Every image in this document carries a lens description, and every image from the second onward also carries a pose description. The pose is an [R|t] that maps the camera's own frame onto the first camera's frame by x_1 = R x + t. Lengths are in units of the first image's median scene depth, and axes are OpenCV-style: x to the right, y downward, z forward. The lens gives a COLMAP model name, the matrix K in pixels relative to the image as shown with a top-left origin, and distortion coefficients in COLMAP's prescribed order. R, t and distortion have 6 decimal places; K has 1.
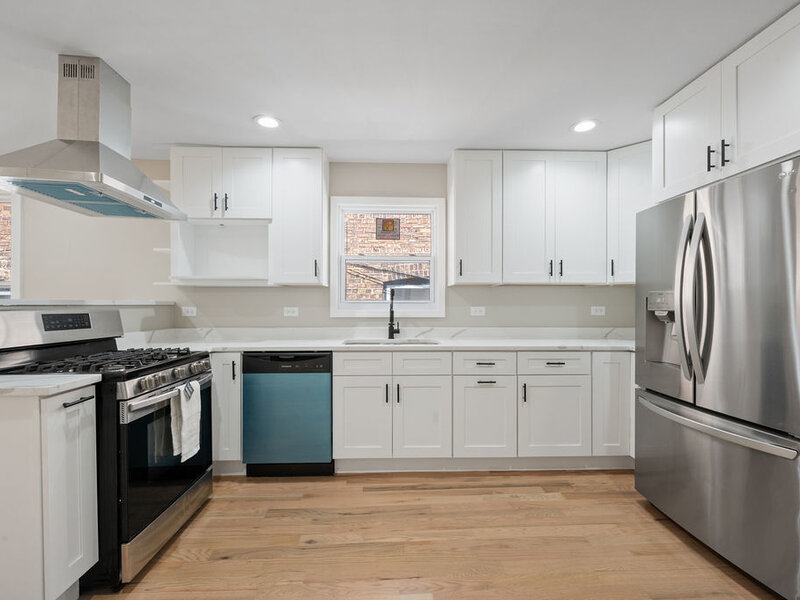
lens RADIAL K [[367.2, 0, 396.9], [0, 367.2, 304.3], [0, 0, 1]] dist [-0.001386, -0.001035]
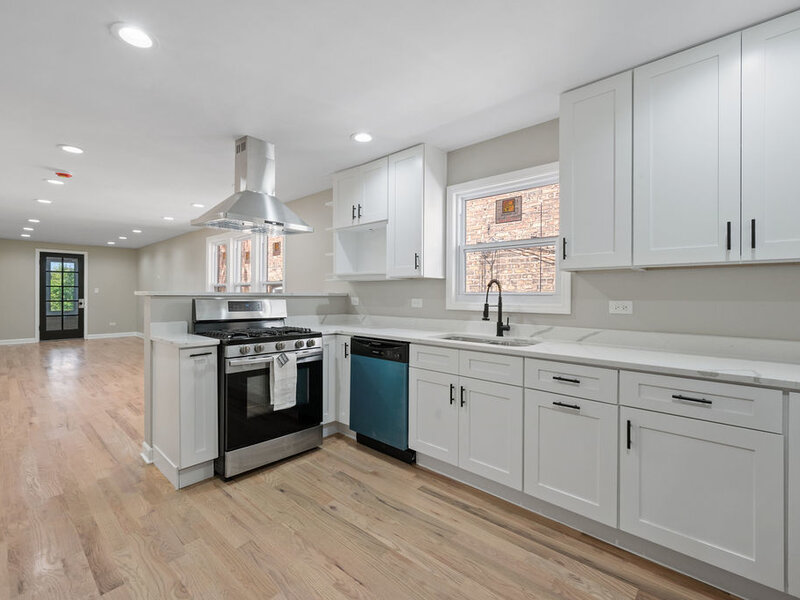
lens RADIAL K [[367.2, 0, 397.0], [0, 367.2, 294.9], [0, 0, 1]] dist [-0.001386, -0.001035]
pose [[0.710054, 0.003483, -0.704139, 0.514420], [-0.005175, 0.999987, -0.000273, -0.003359], [0.704128, 0.003838, 0.710062, 0.251578]]
